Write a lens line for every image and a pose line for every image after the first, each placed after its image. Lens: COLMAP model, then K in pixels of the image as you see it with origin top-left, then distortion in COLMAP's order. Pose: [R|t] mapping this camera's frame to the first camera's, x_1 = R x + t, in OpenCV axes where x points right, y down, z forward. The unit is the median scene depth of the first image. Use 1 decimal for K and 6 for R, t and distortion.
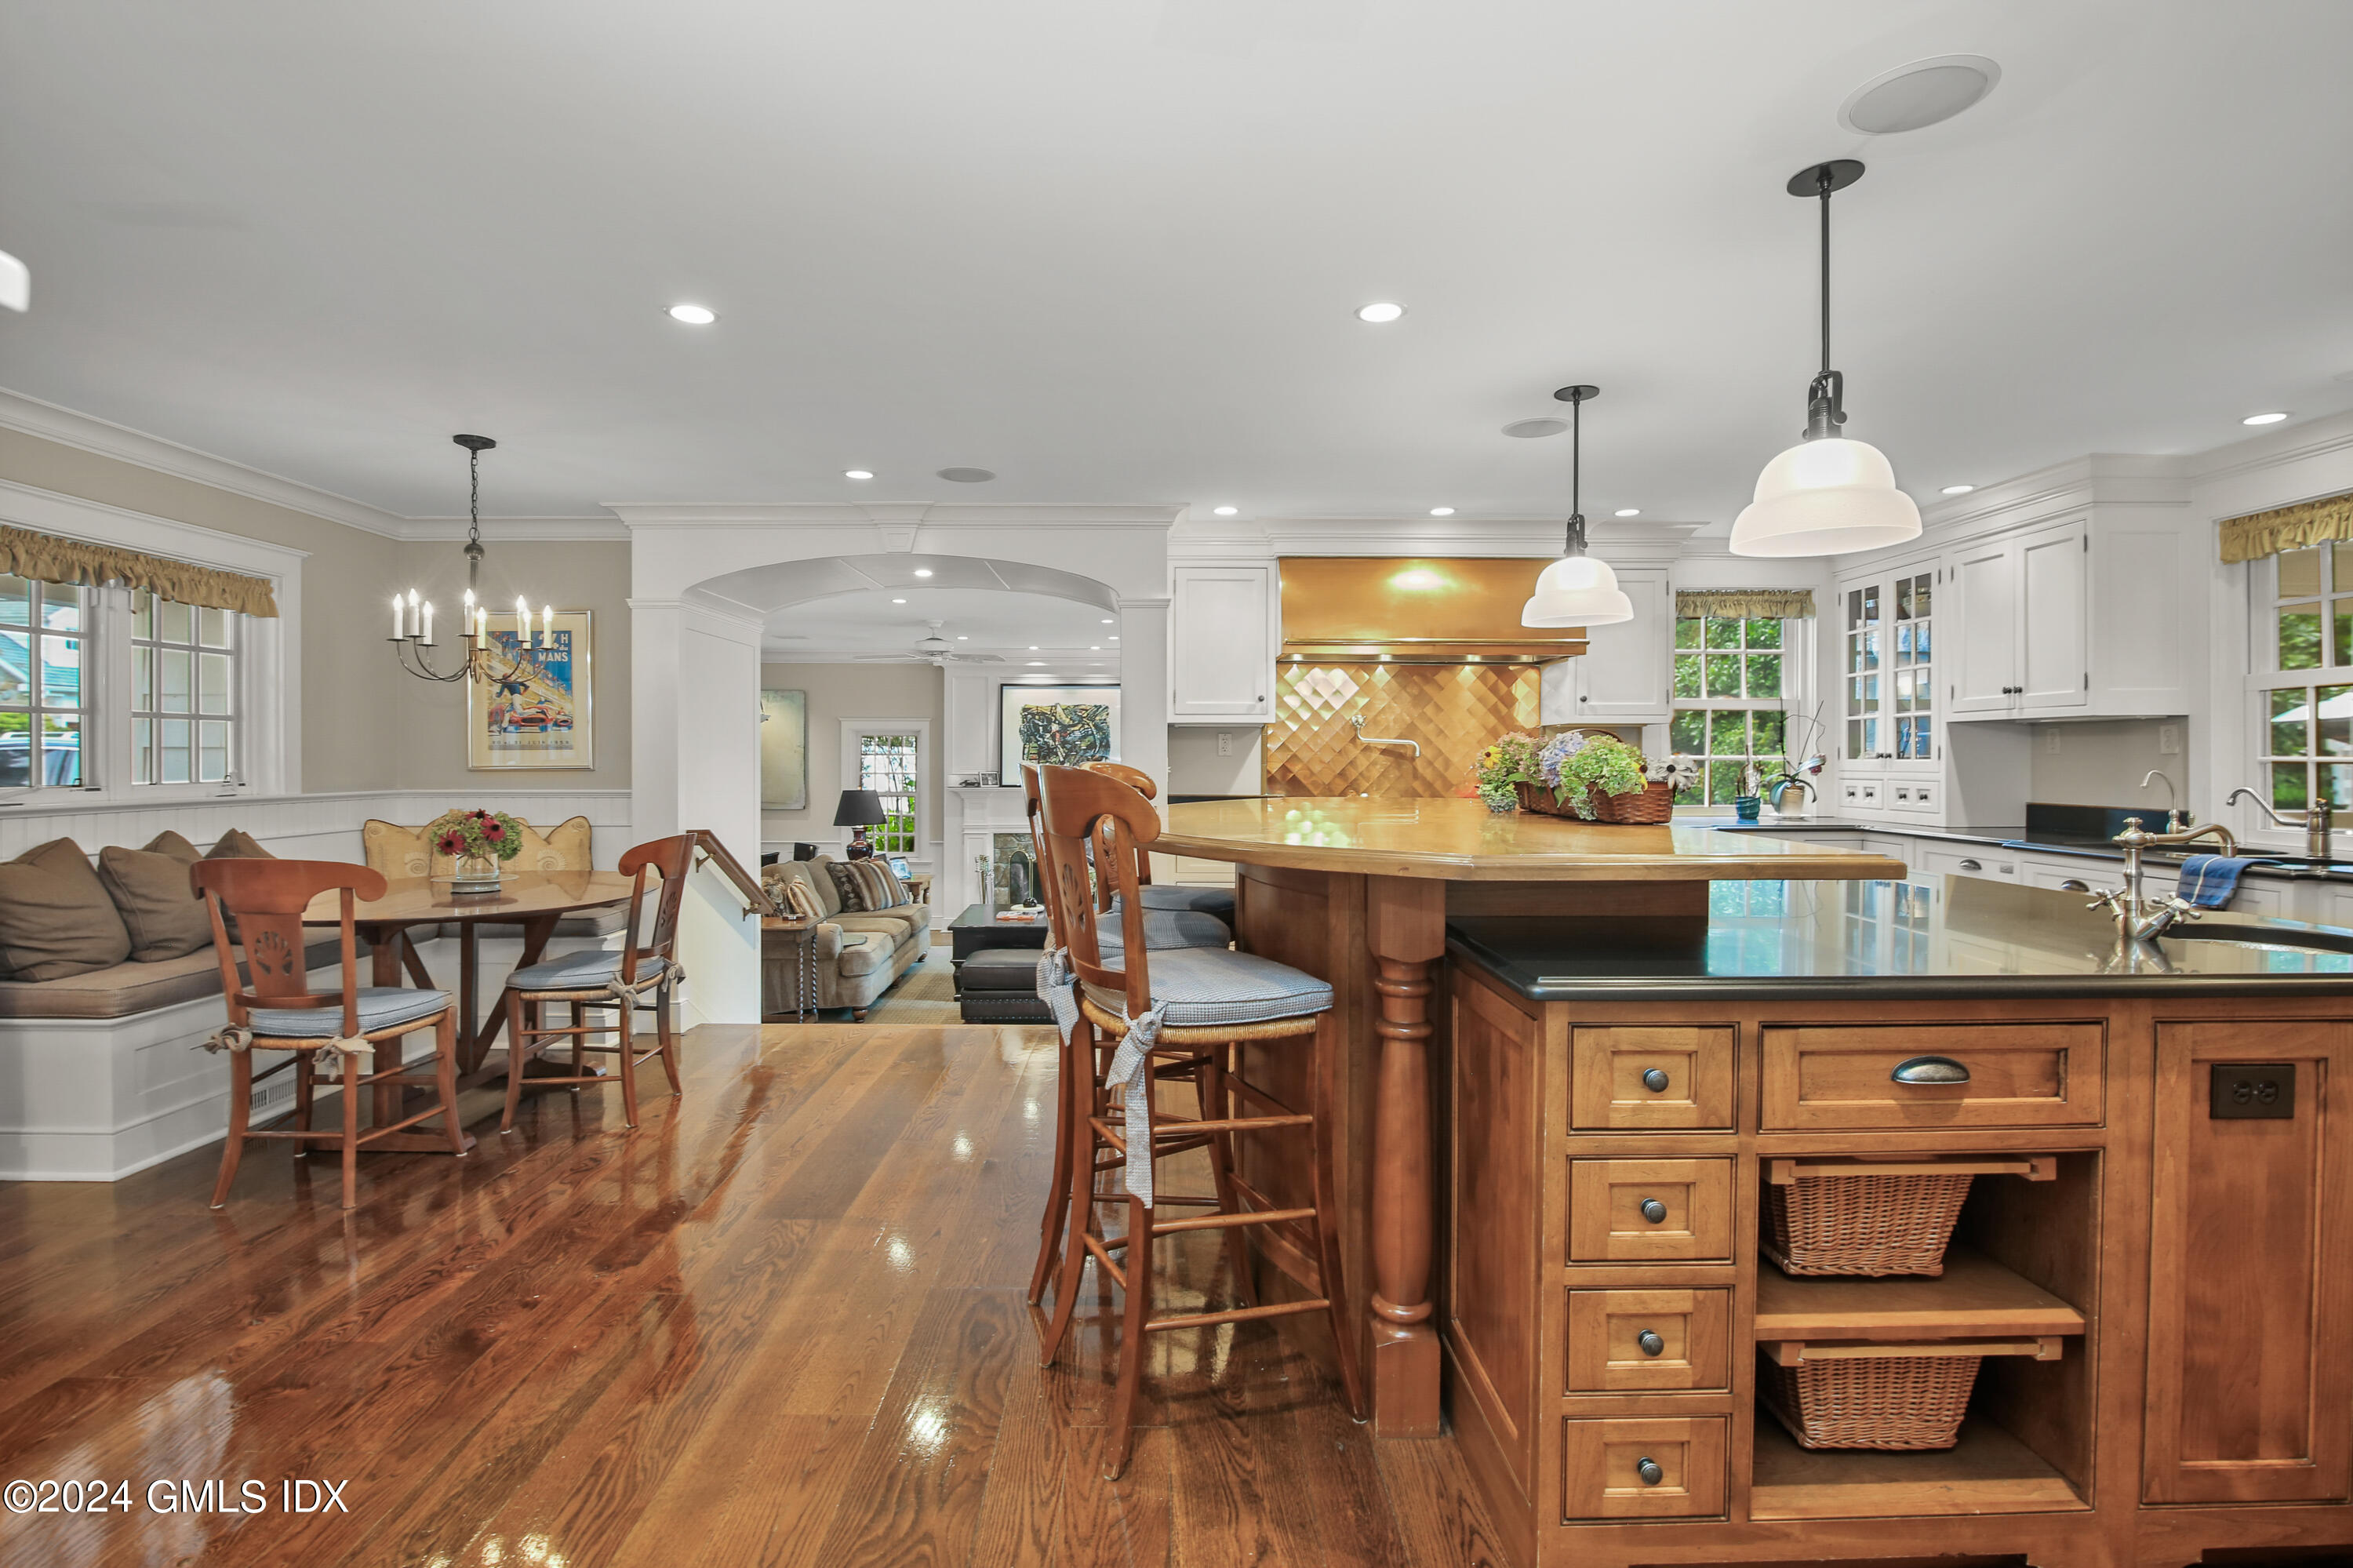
lens RADIAL K [[1106.4, 0, 1173.0], [0, 1106.4, 754.3], [0, 0, 1]] dist [-0.019280, 0.000850]
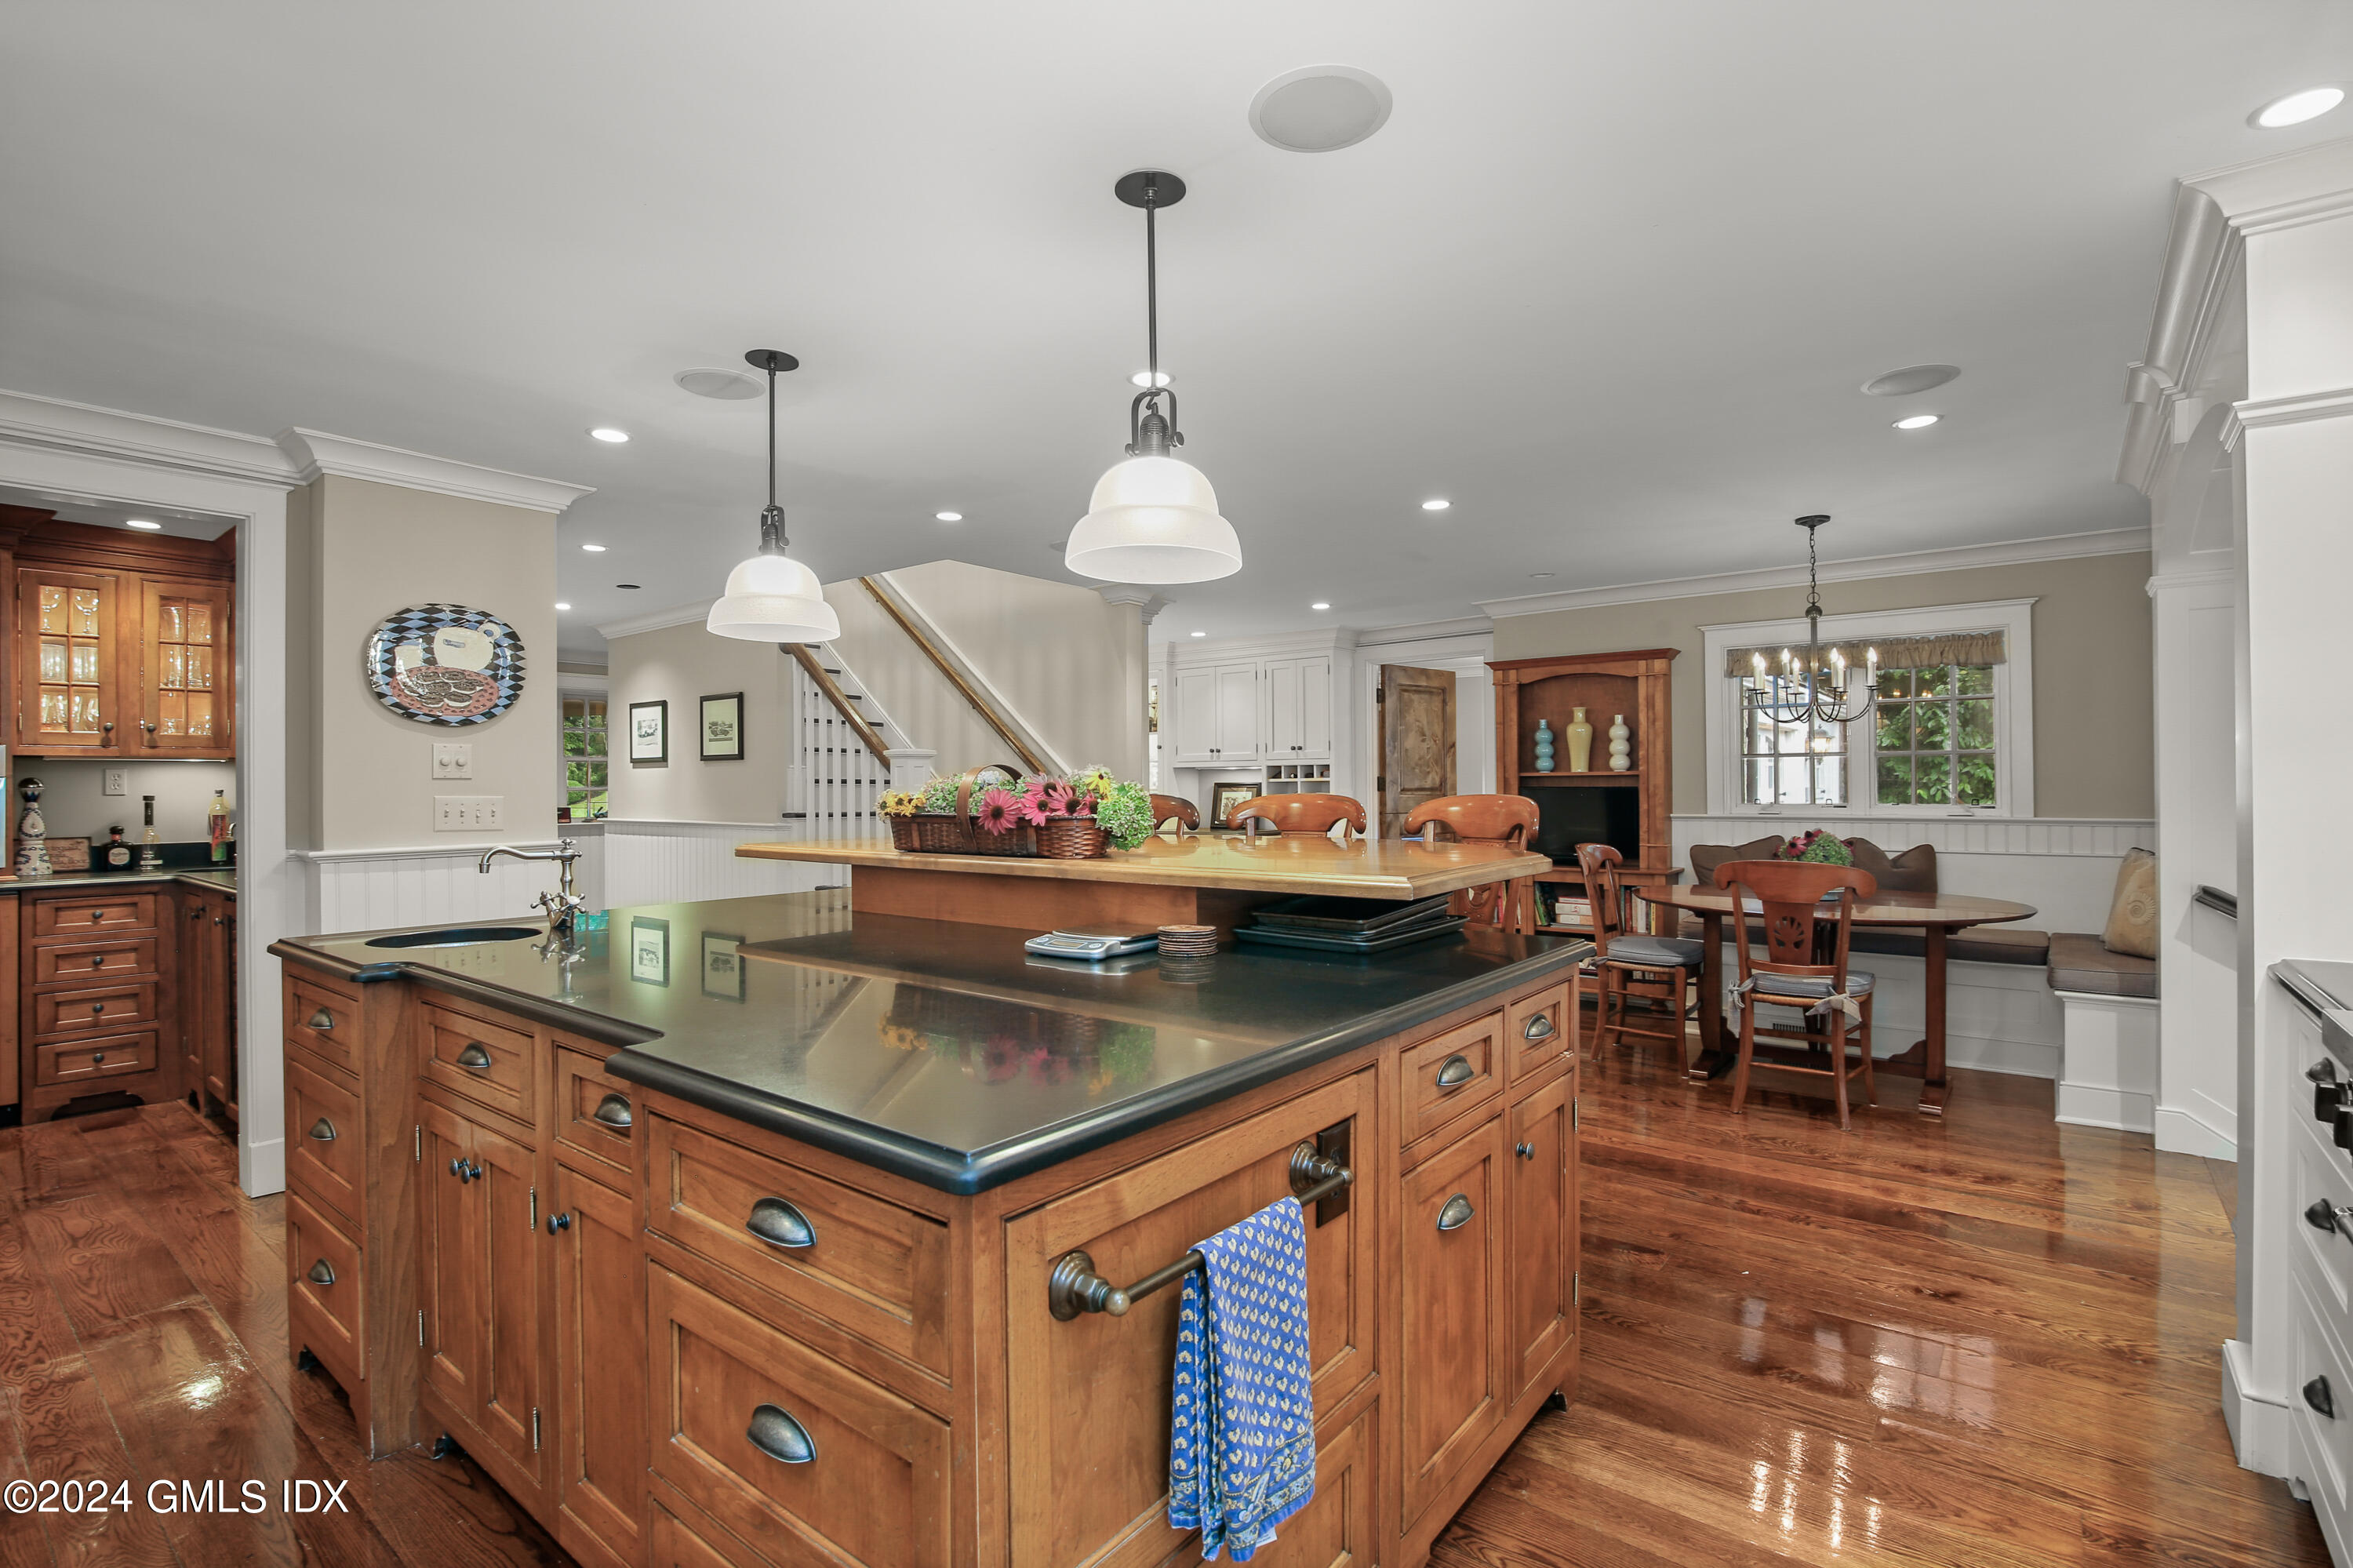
lens RADIAL K [[1106.4, 0, 1169.4], [0, 1106.4, 790.7], [0, 0, 1]] dist [-0.019280, 0.000850]
pose [[-0.630164, 0.007201, -0.776428, 0.544393], [0.006996, 0.999969, 0.003596, -0.000696], [0.776430, -0.003166, -0.630195, 0.900458]]
